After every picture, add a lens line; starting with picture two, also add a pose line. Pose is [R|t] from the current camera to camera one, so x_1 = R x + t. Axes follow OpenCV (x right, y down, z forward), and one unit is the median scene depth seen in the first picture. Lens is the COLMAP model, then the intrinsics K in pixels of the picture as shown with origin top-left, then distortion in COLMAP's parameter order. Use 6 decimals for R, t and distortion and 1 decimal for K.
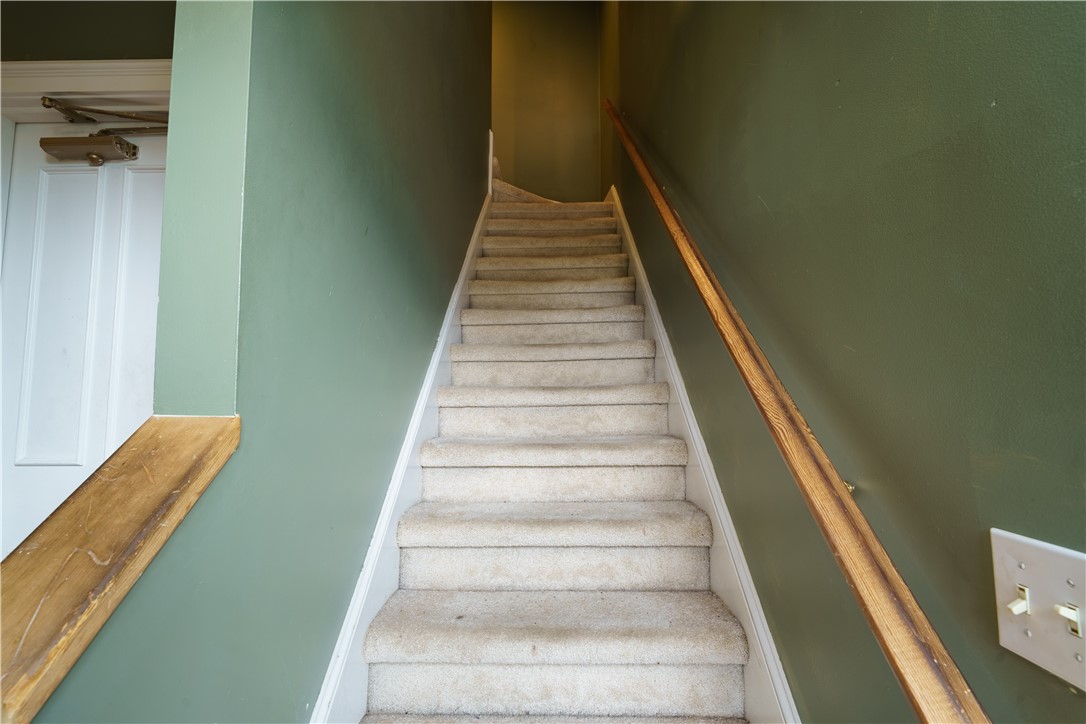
lens RADIAL K [[506.2, 0, 542.0], [0, 506.2, 363.1], [0, 0, 1]] dist [-0.001241, -0.002135]
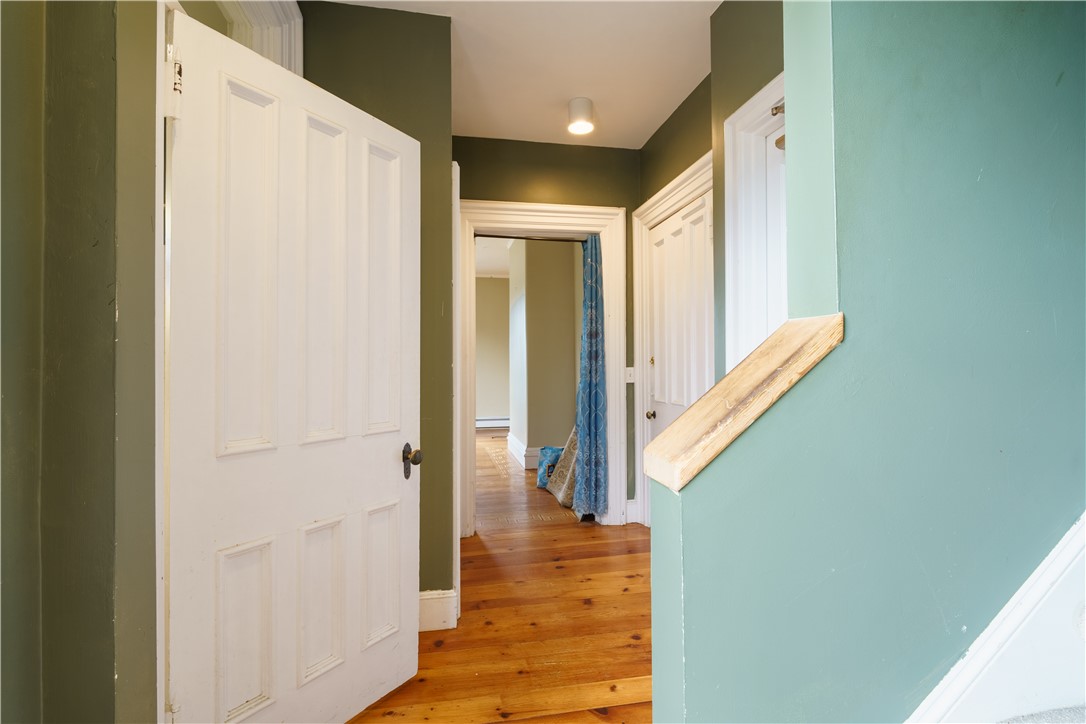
lens RADIAL K [[506.2, 0, 543.0], [0, 506.2, 360.4], [0, 0, 1]] dist [-0.001241, -0.002135]
pose [[0.219275, -0.005921, -0.975645, 0.369703], [0.079536, 0.996762, 0.011826, 0.149155], [0.972416, -0.080193, 0.219036, 0.106539]]
